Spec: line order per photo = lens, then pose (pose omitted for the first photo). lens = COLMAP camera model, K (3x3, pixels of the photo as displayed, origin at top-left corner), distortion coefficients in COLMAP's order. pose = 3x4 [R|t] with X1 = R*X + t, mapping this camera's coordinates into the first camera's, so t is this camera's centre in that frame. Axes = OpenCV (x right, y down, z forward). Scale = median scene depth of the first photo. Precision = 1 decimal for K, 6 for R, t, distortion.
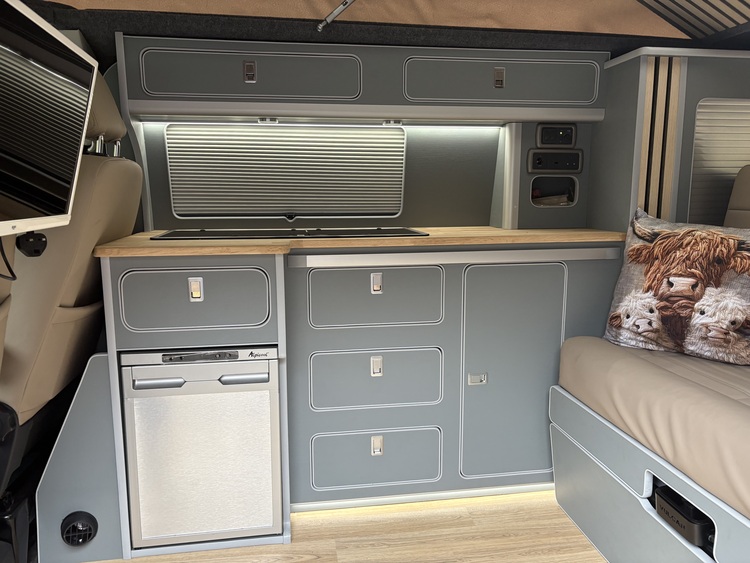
lens RADIAL K [[571.0, 0, 367.7], [0, 571.0, 283.5], [0, 0, 1]] dist [0.044638, -0.047572]
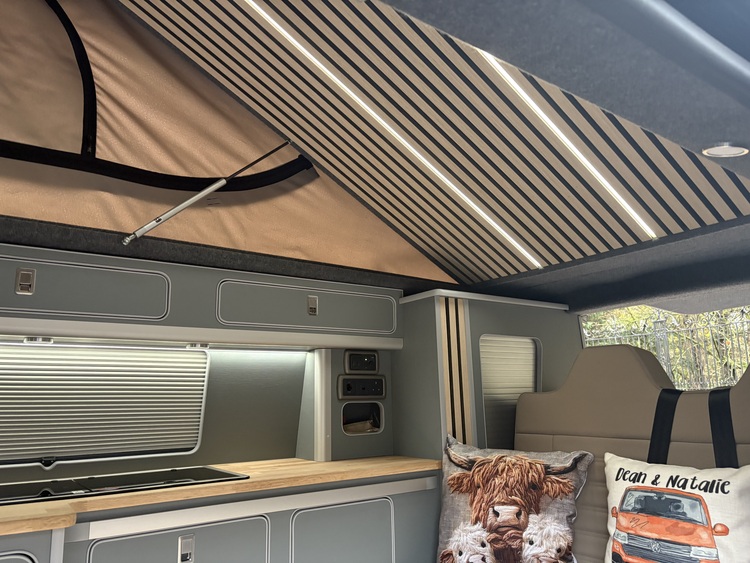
lens RADIAL K [[571.0, 0, 372.3], [0, 571.0, 285.7], [0, 0, 1]] dist [0.044638, -0.047572]
pose [[0.890424, 0.074113, 0.449057, -0.131432], [0.088728, 0.939455, -0.330986, -0.053931], [-0.446400, 0.334562, 0.829937, 0.119744]]
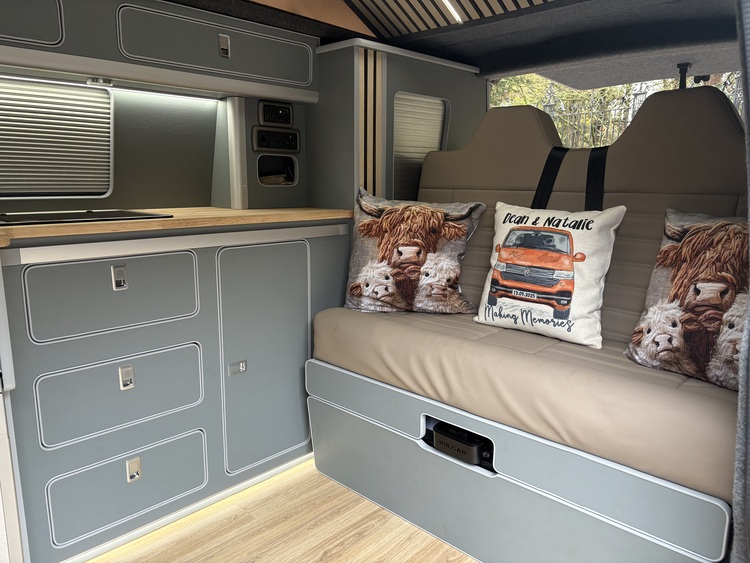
lens RADIAL K [[571.0, 0, 379.4], [0, 571.0, 283.4], [0, 0, 1]] dist [0.044638, -0.047572]
pose [[0.786192, -0.103307, 0.609287, -0.188971], [0.085311, 0.994632, 0.058564, -0.007977], [-0.612066, 0.005936, 0.790785, 0.109698]]
